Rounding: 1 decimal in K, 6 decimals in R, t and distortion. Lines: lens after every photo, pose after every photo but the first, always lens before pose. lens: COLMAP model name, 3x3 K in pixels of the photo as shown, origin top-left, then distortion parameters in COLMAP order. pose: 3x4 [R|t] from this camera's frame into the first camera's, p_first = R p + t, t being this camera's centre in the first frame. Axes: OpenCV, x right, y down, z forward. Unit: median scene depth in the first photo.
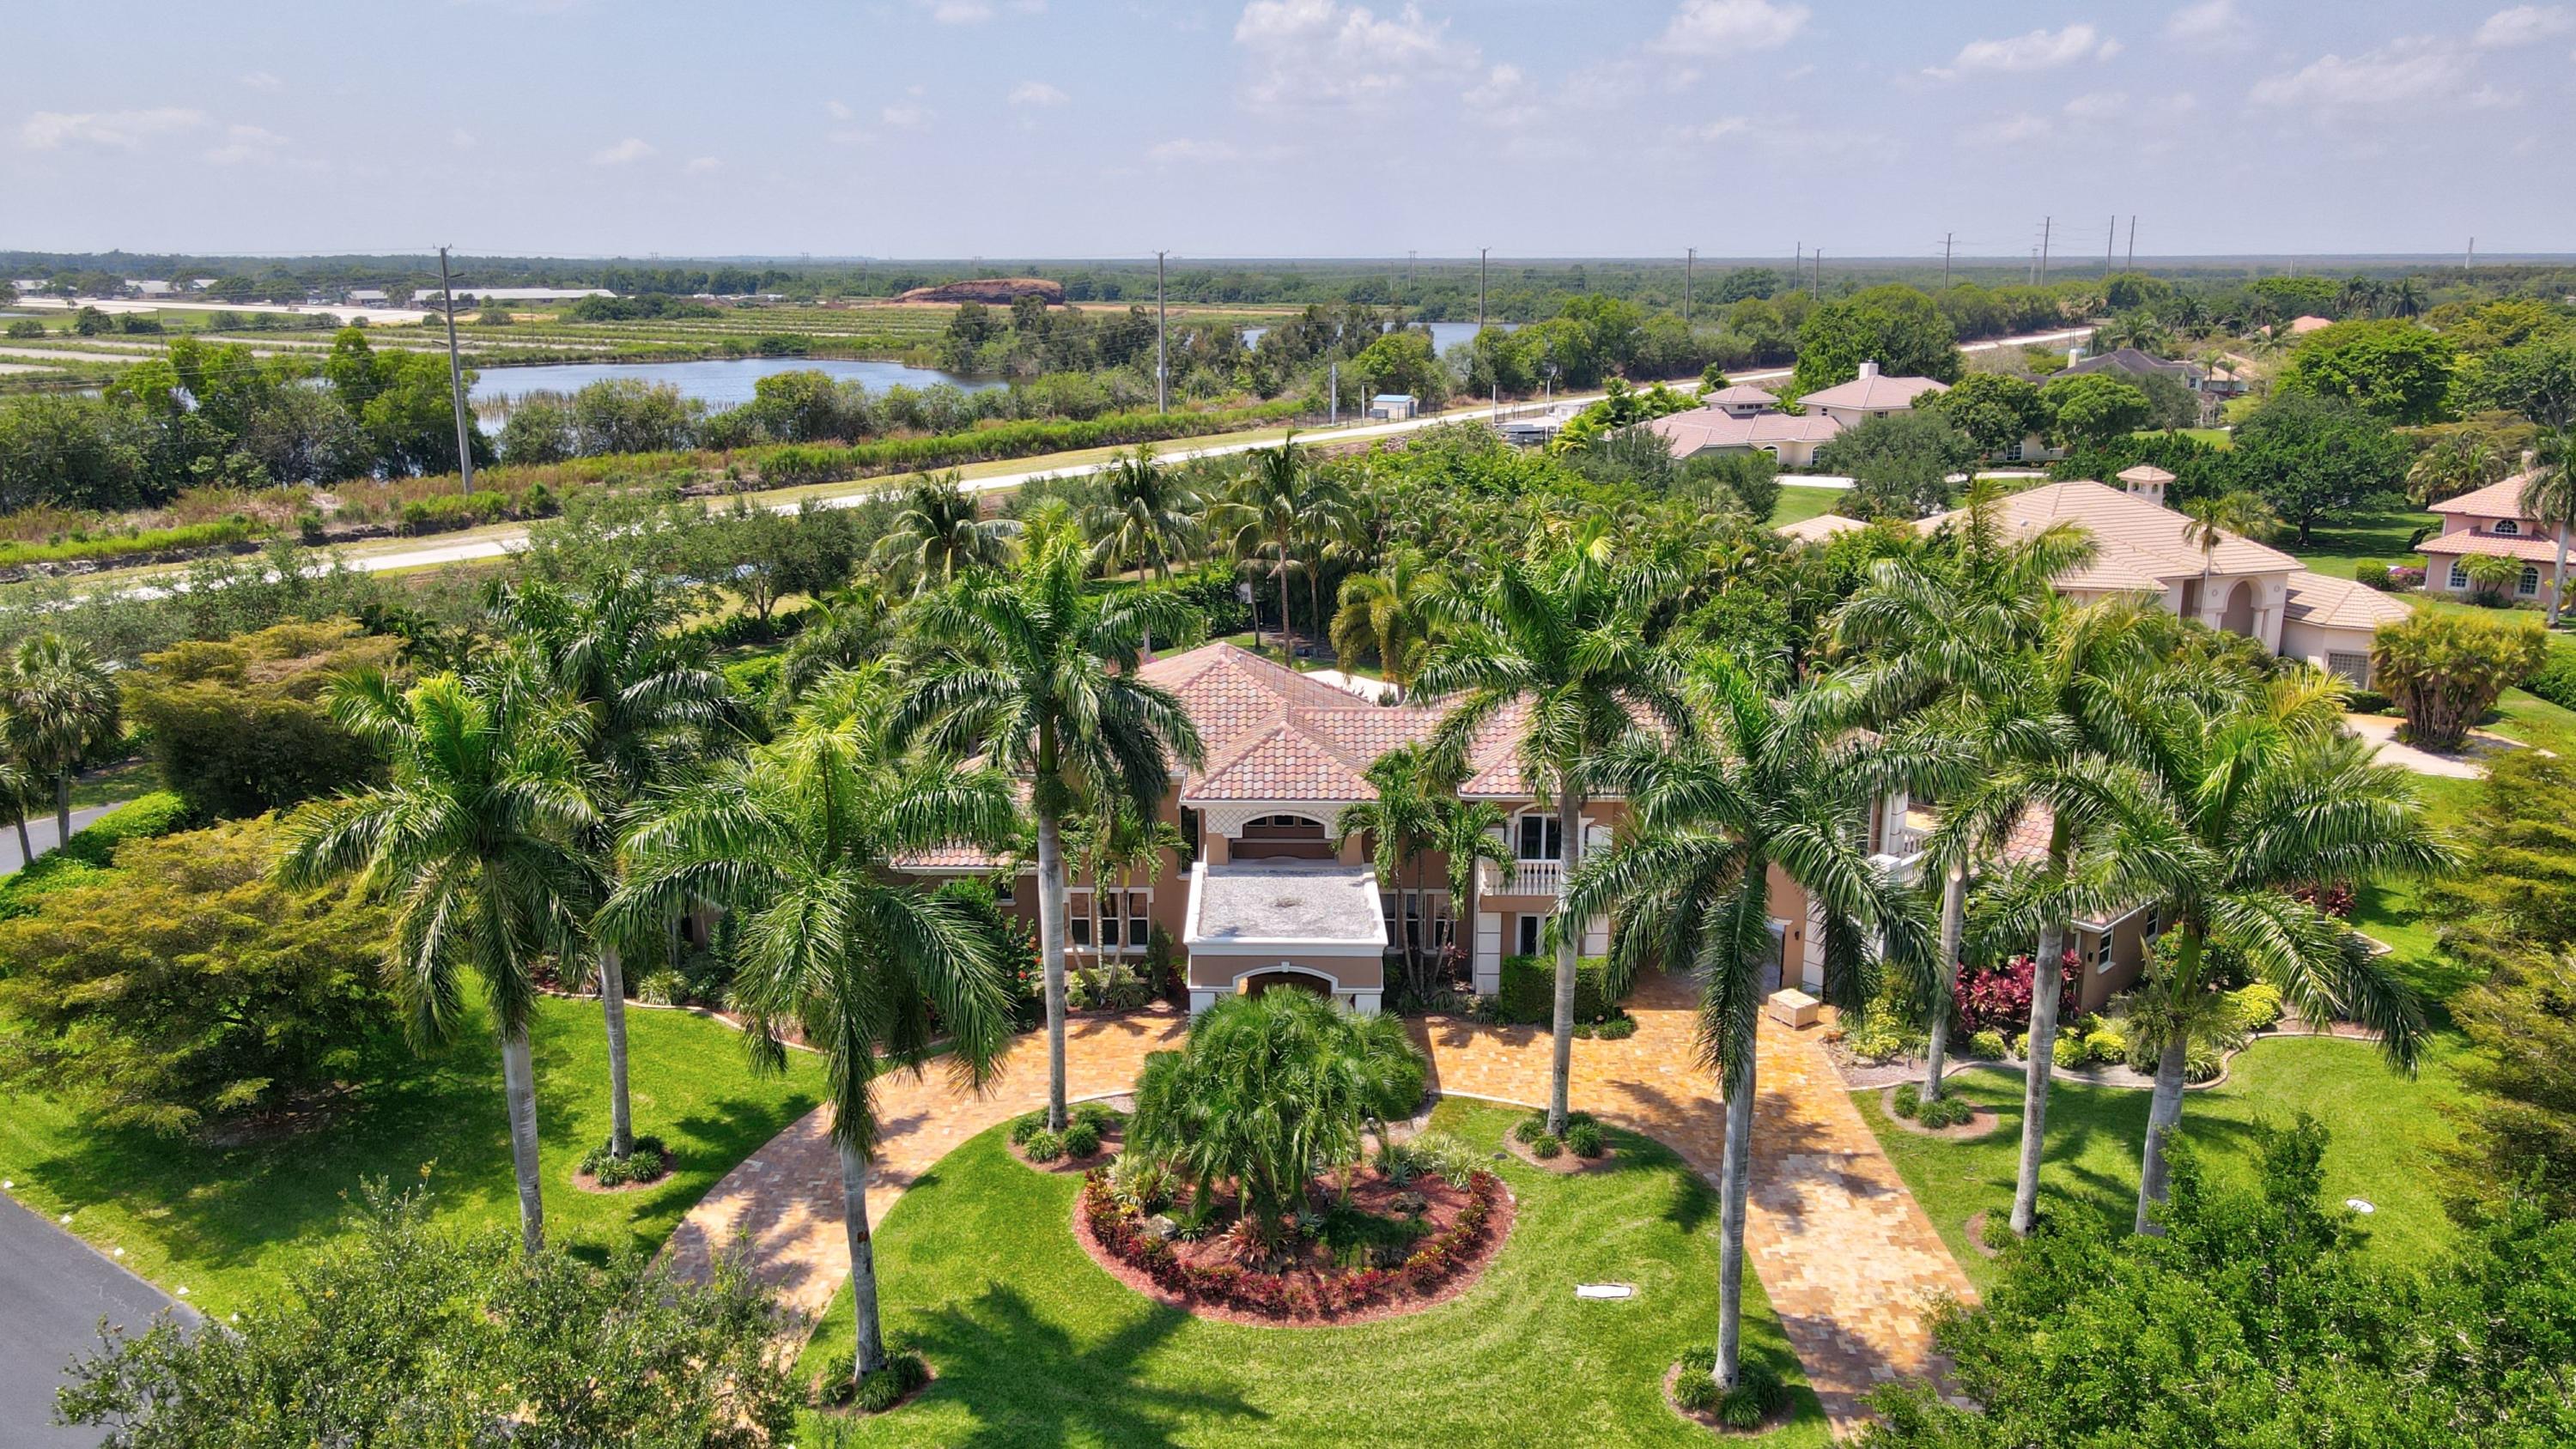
lens RADIAL K [[1959.2, 0, 1288.0], [0, 1959.2, 724.5], [0, 0, 1]] dist [-0.034295, 0.120468]
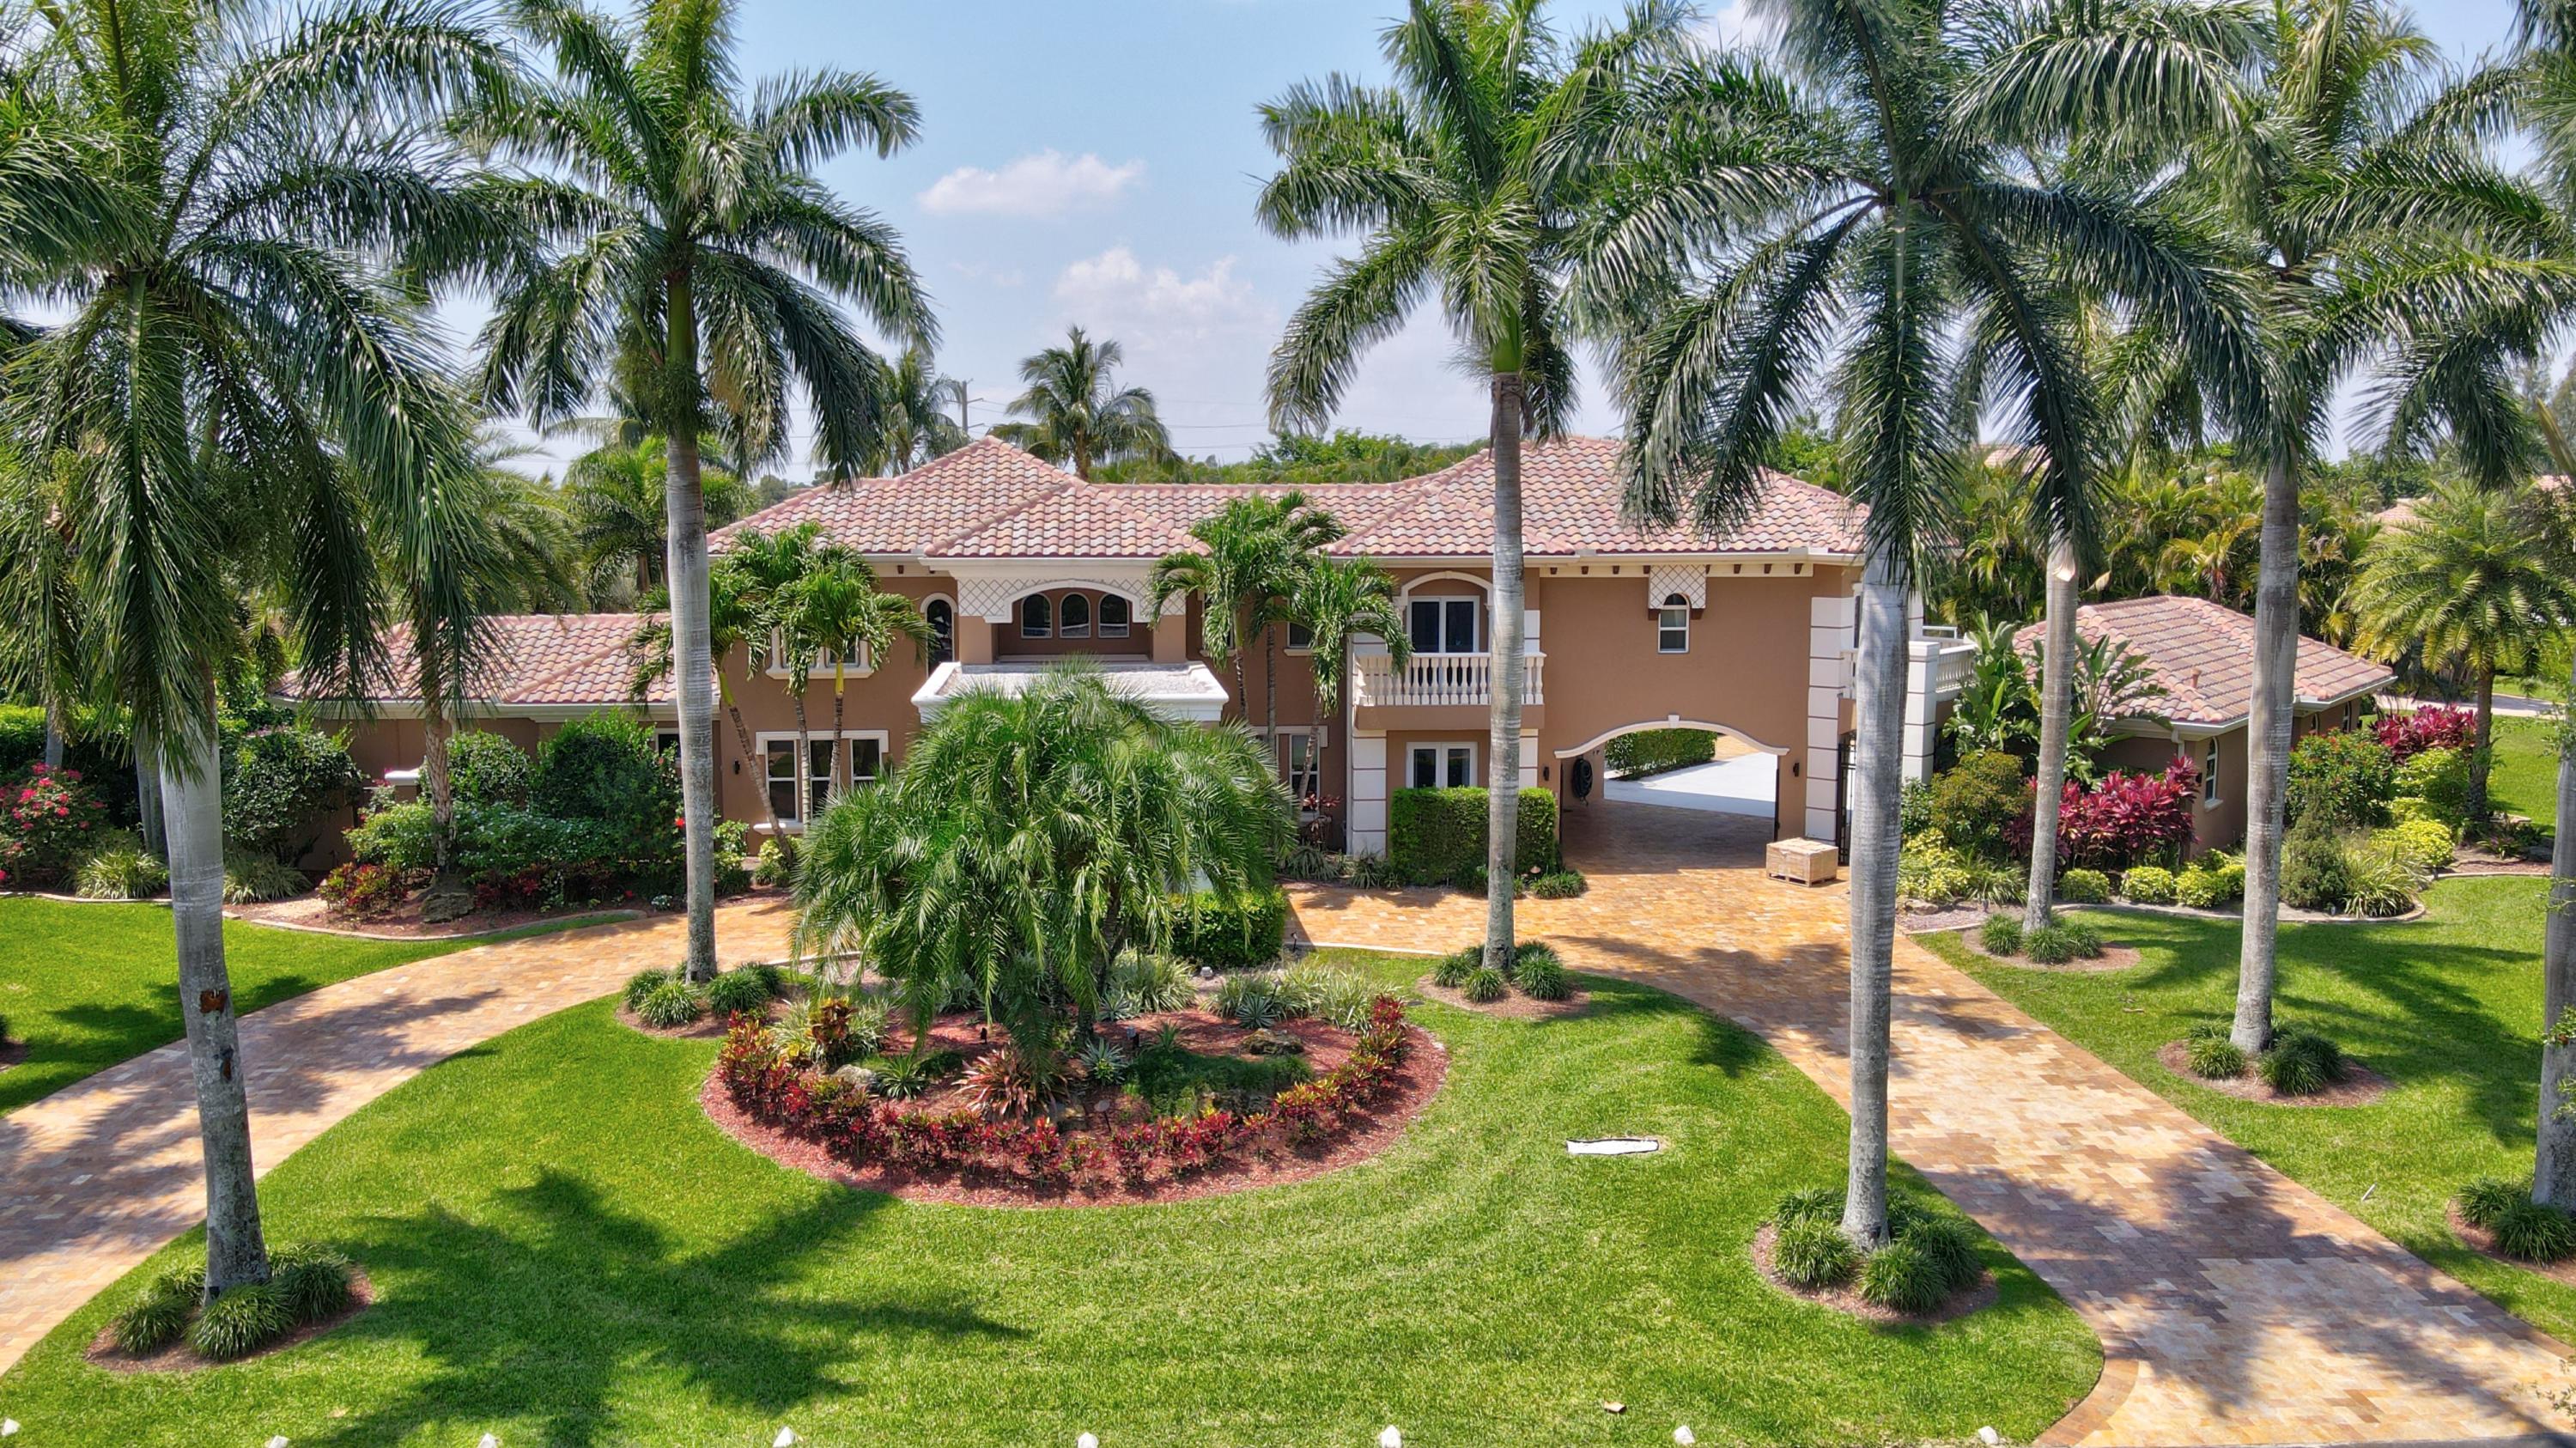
lens RADIAL K [[1882.0, 0, 1288.0], [0, 1882.0, 724.0], [0, 0, 1]] dist [-0.001310, 0.031519]
pose [[0.995461, -0.010845, 0.094545, 0.012952], [0.024969, 0.988444, -0.149516, 0.246431], [-0.091831, 0.151198, 0.984229, 0.435131]]
